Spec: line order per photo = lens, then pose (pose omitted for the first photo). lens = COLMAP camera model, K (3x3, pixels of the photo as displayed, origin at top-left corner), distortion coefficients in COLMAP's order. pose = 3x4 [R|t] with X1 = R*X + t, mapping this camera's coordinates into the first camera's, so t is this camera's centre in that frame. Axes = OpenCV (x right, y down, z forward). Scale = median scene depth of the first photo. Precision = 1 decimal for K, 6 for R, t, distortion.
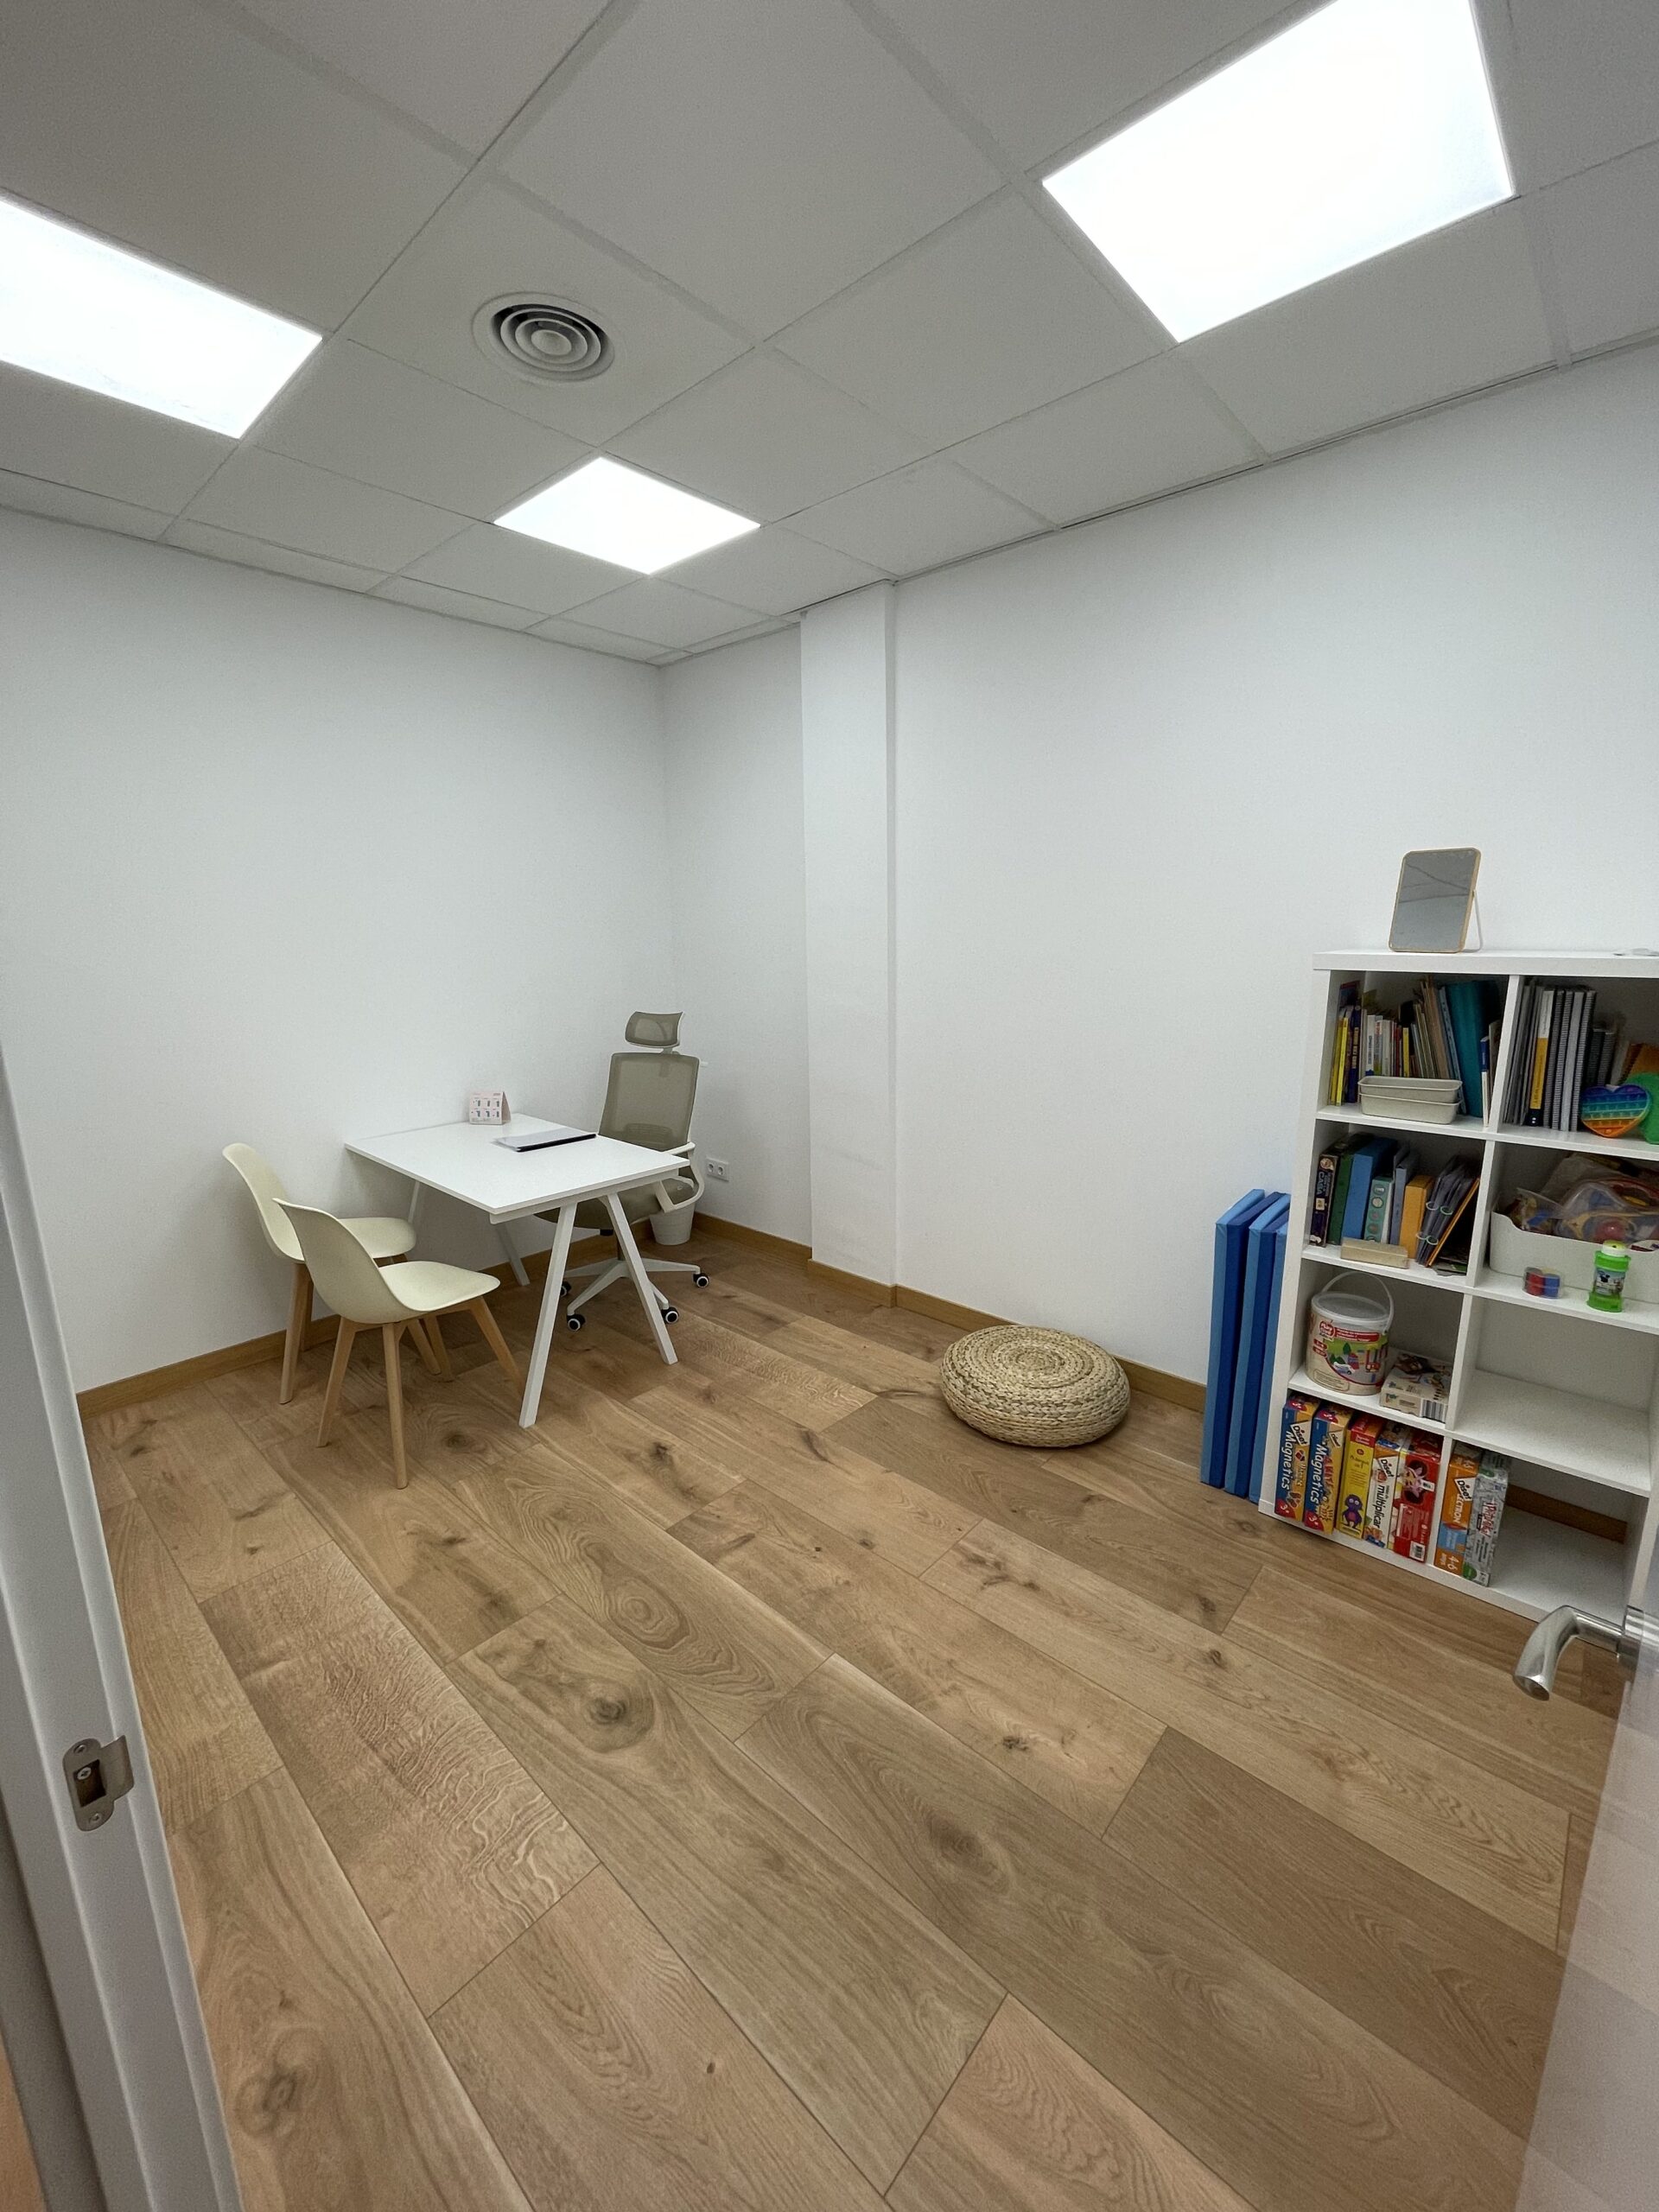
lens RADIAL K [[895.1, 0, 832.5], [0, 895.1, 1109.5], [0, 0, 1]] dist [-0.001536, -0.000126]
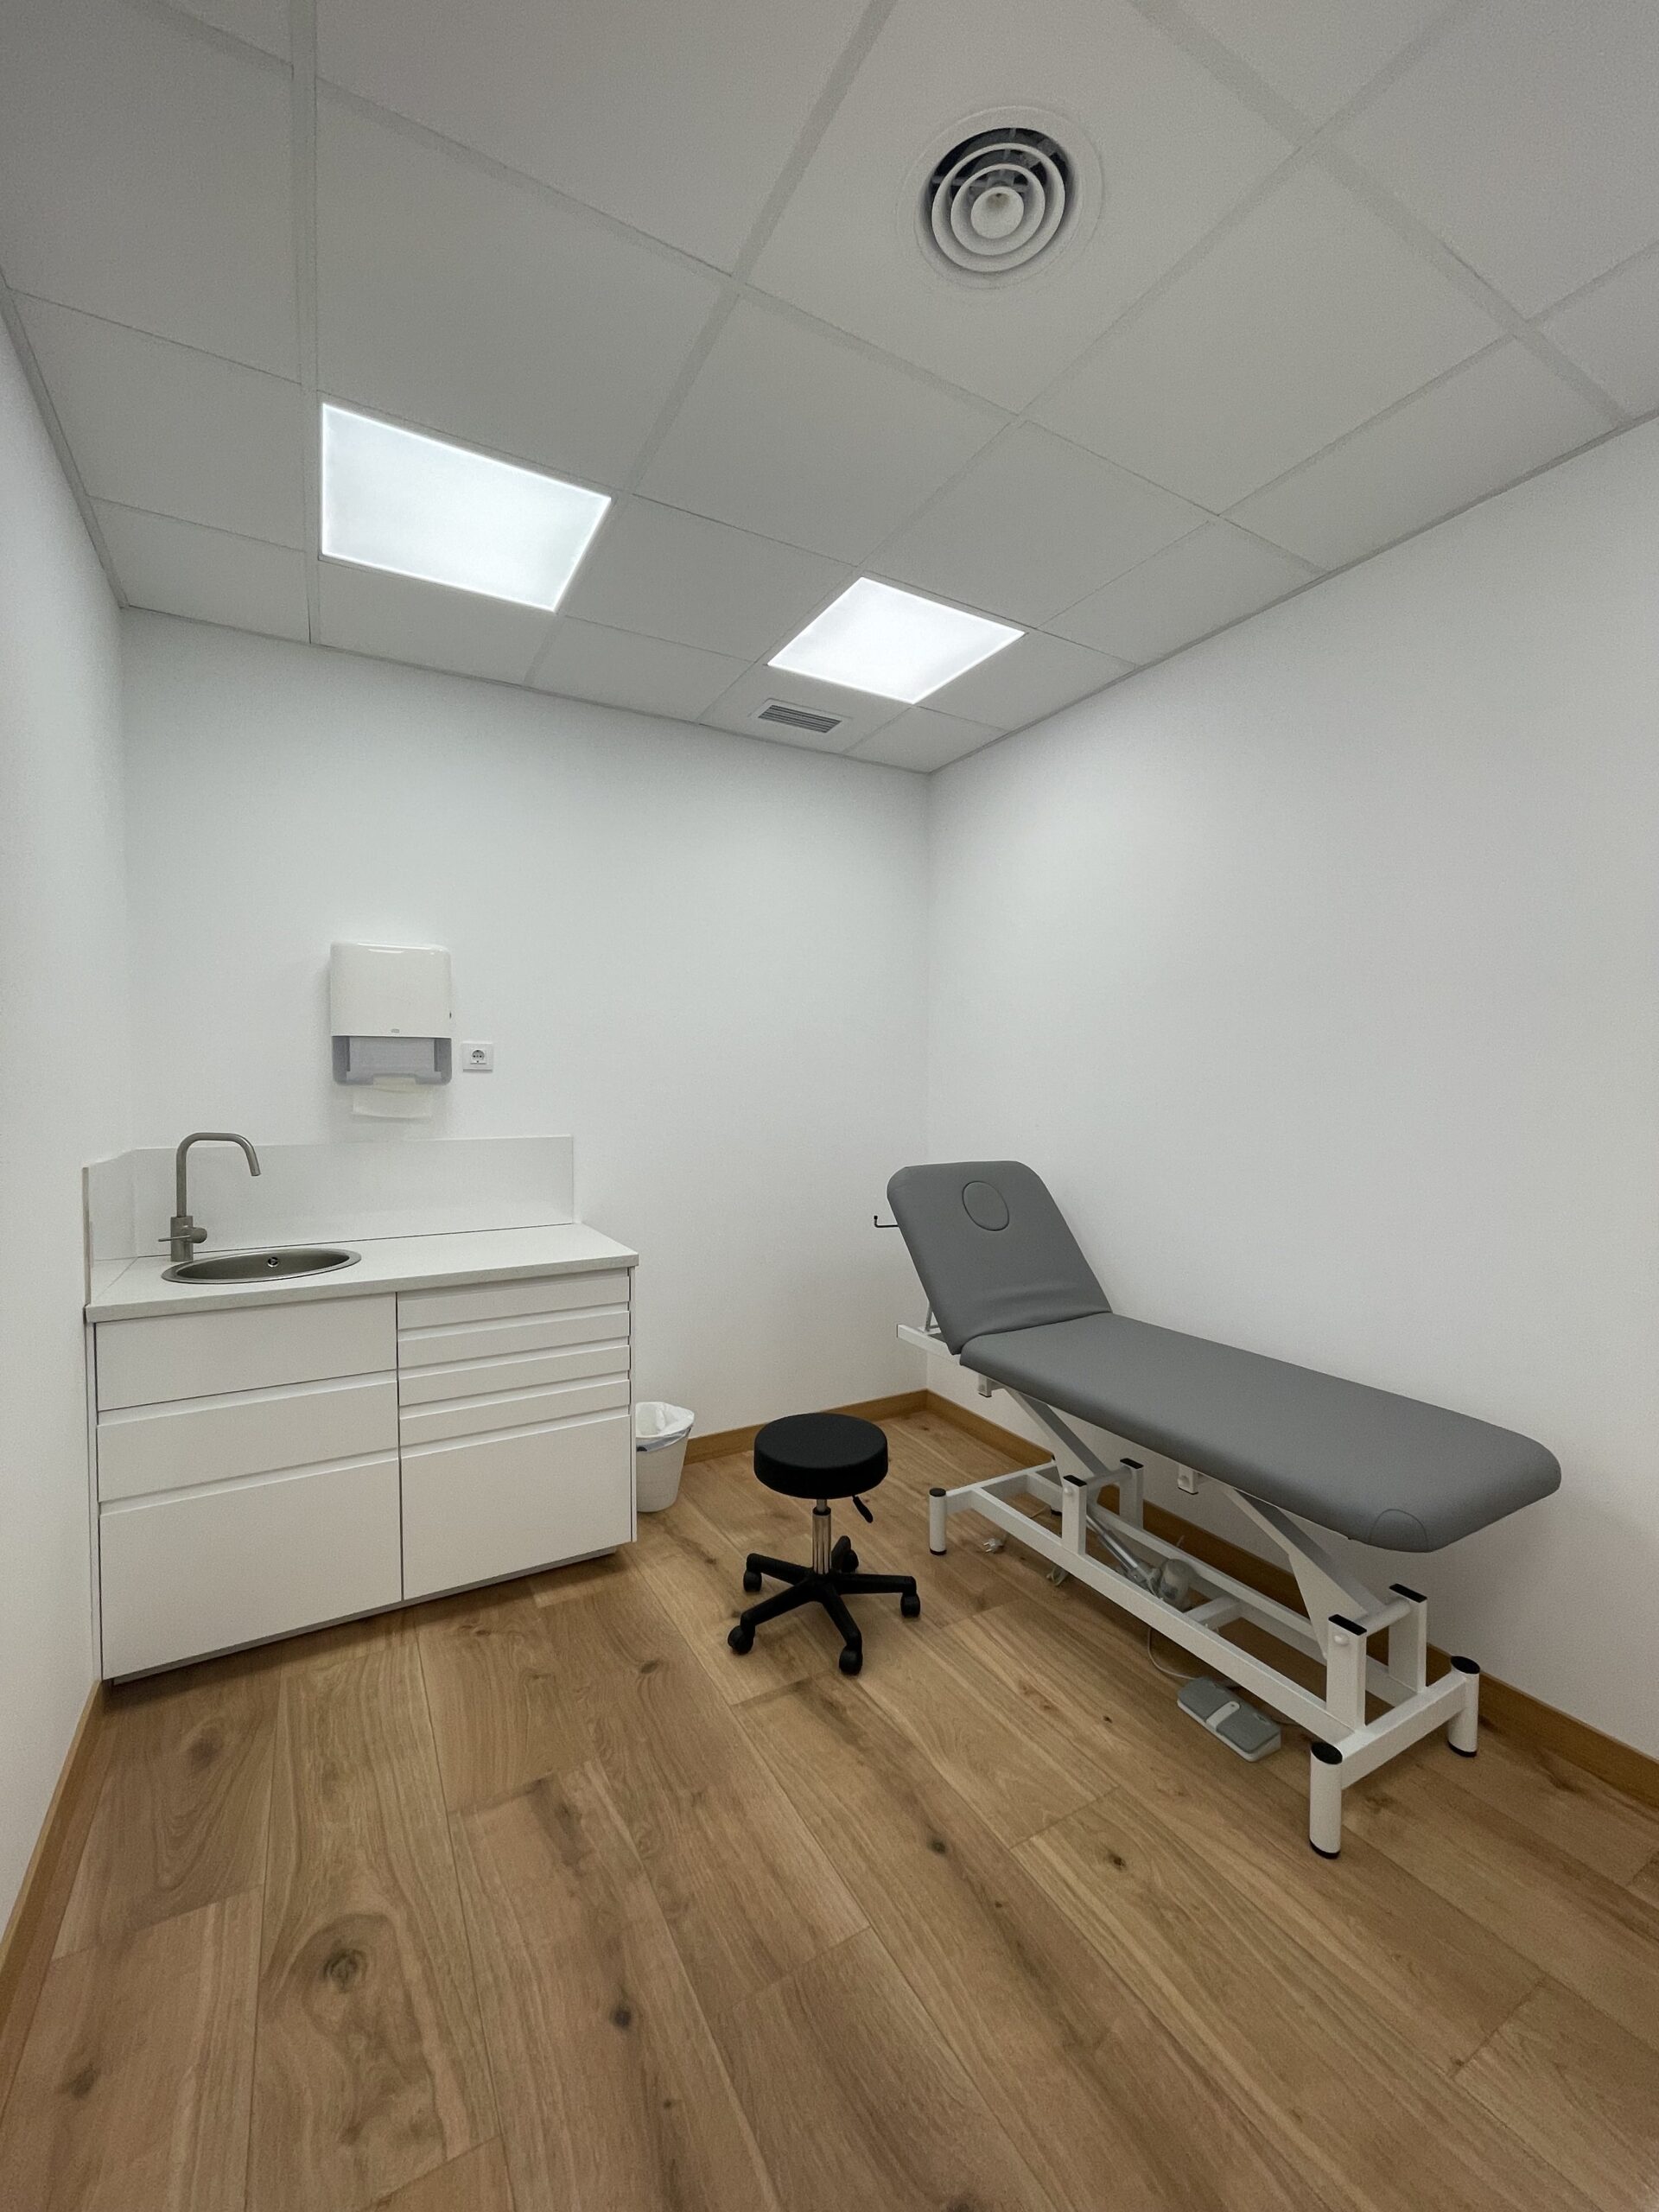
lens RADIAL K [[895.1, 0, 832.5], [0, 895.1, 1109.5], [0, 0, 1]] dist [-0.001536, -0.000126]
pose [[-0.950979, 0.002280, 0.309246, -0.929119], [0.076178, 0.970887, 0.227102, -0.217591], [-0.299726, 0.239527, -0.923467, 1.452931]]
